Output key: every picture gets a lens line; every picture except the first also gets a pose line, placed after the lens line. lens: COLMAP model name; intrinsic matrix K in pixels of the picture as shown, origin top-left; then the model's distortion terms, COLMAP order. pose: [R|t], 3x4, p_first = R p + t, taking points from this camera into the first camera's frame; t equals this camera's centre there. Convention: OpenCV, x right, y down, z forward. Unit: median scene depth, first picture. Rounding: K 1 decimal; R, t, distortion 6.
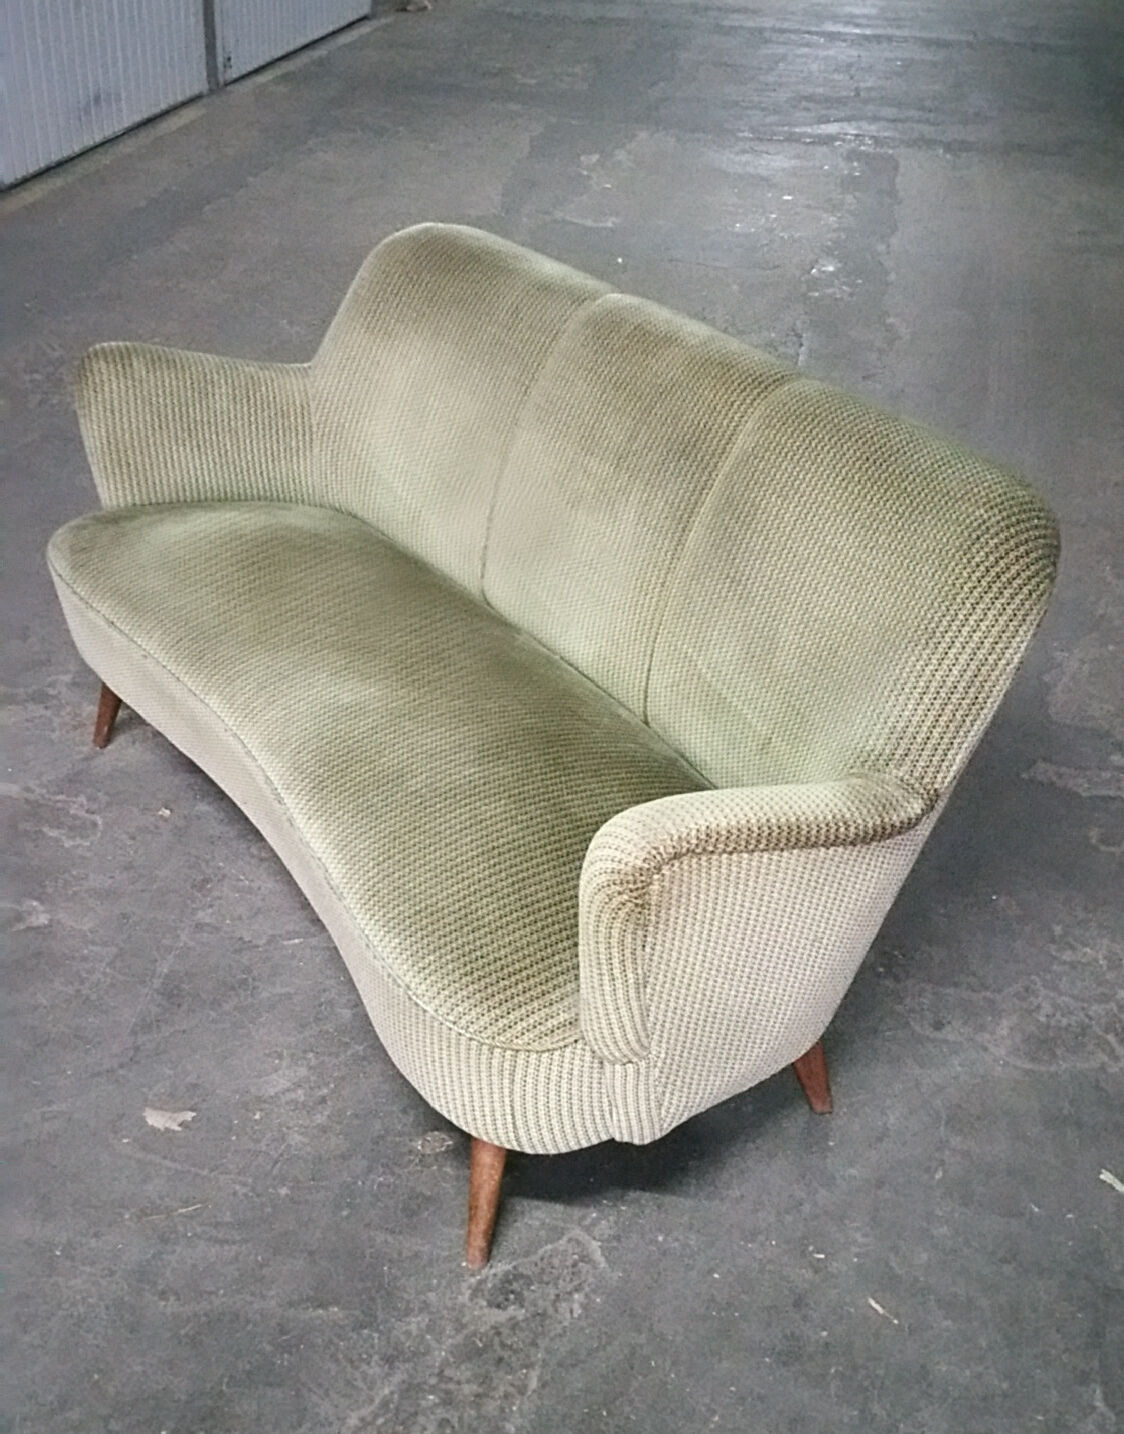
lens RADIAL K [[1586.1, 0, 562.0], [0, 1586.1, 717.0], [0, 0, 1]] dist [0.088121, -0.004281]
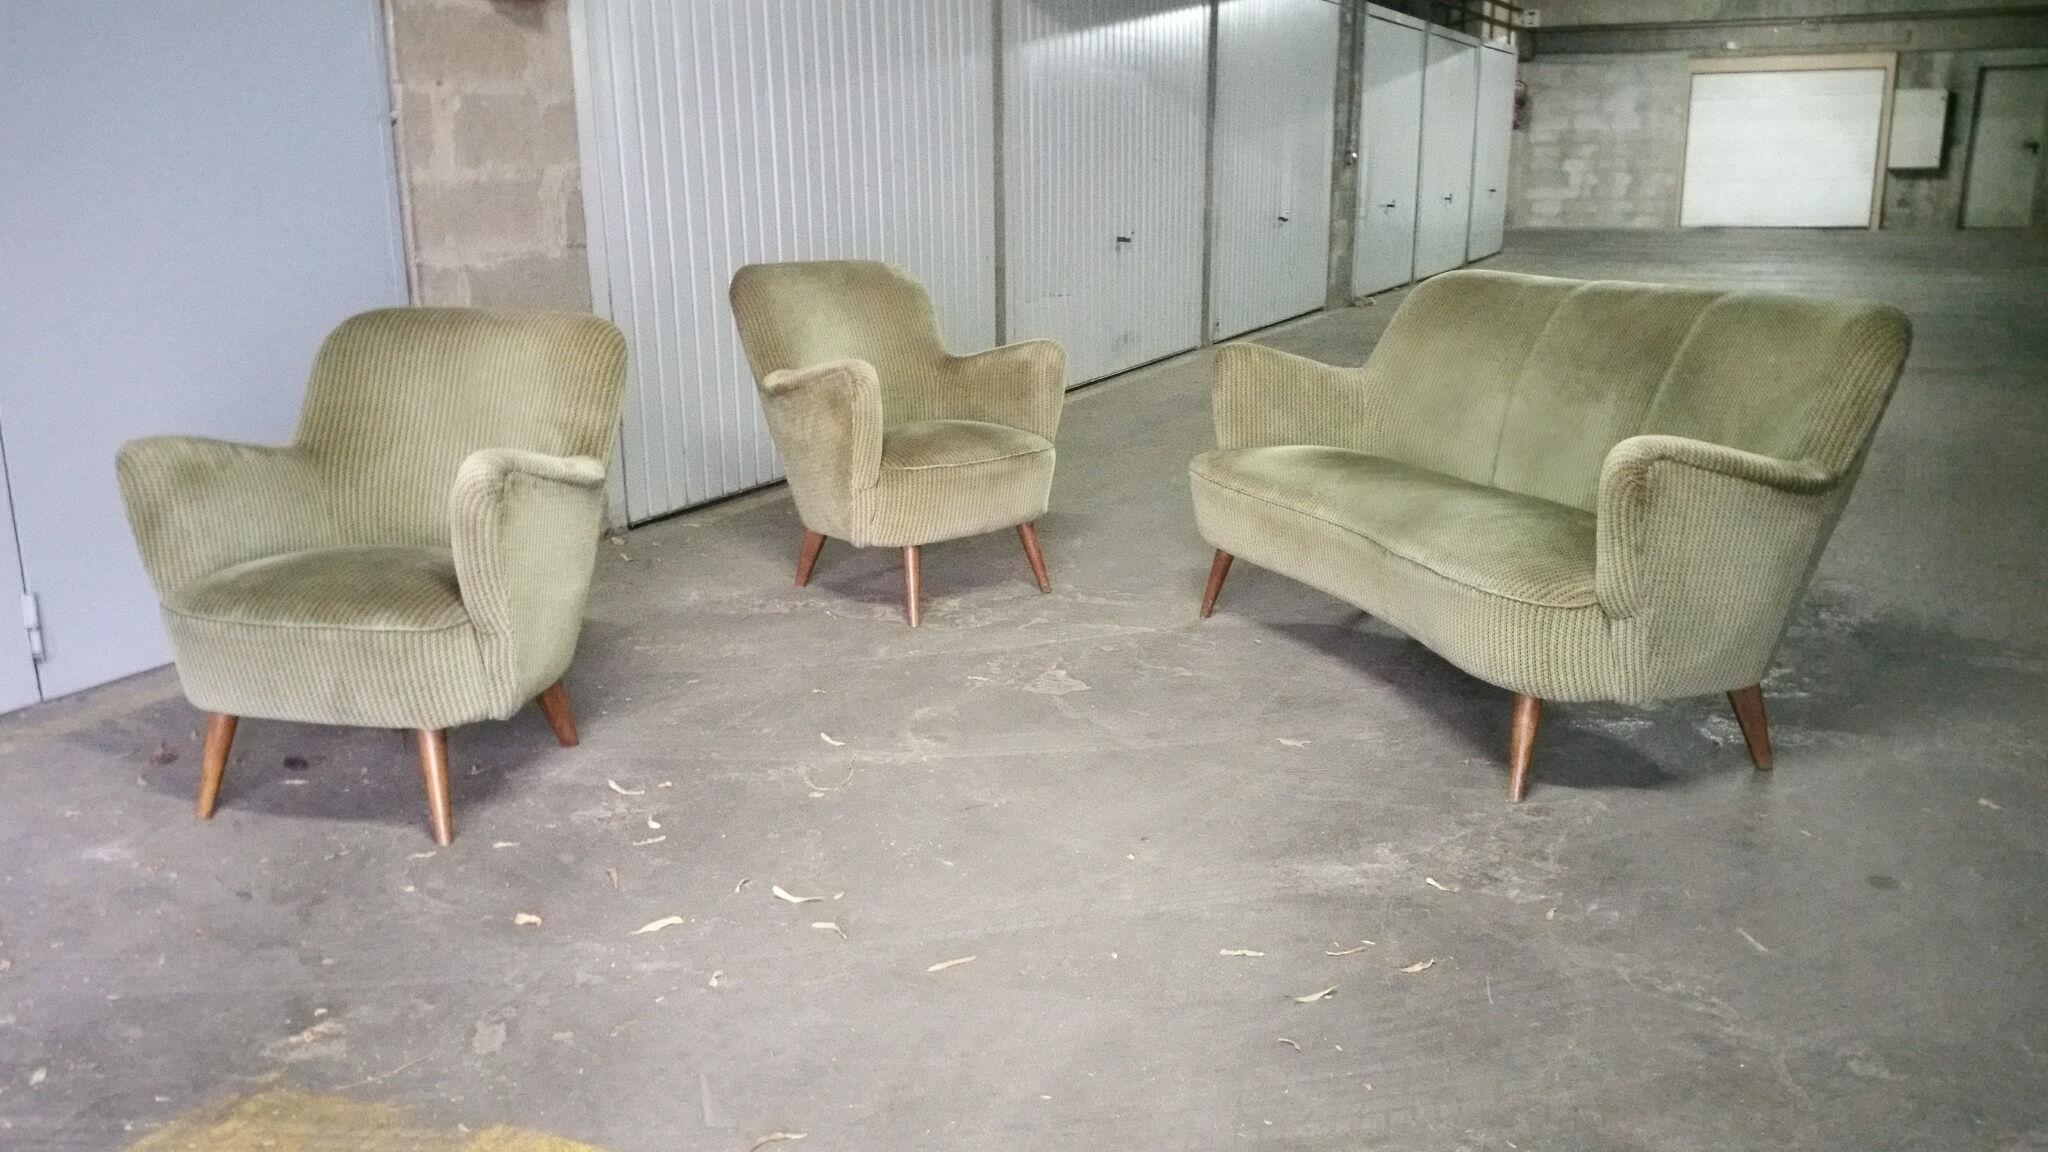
lens RADIAL K [[1626.3, 0, 1024.0], [0, 1626.3, 576.0], [0, 0, 1]] dist [0.066262, -0.001714]
pose [[0.966165, 0.019570, -0.257181, -0.097728], [-0.093308, 0.956102, -0.277780, 0.555605], [0.240455, 0.292379, 0.925579, -0.550940]]
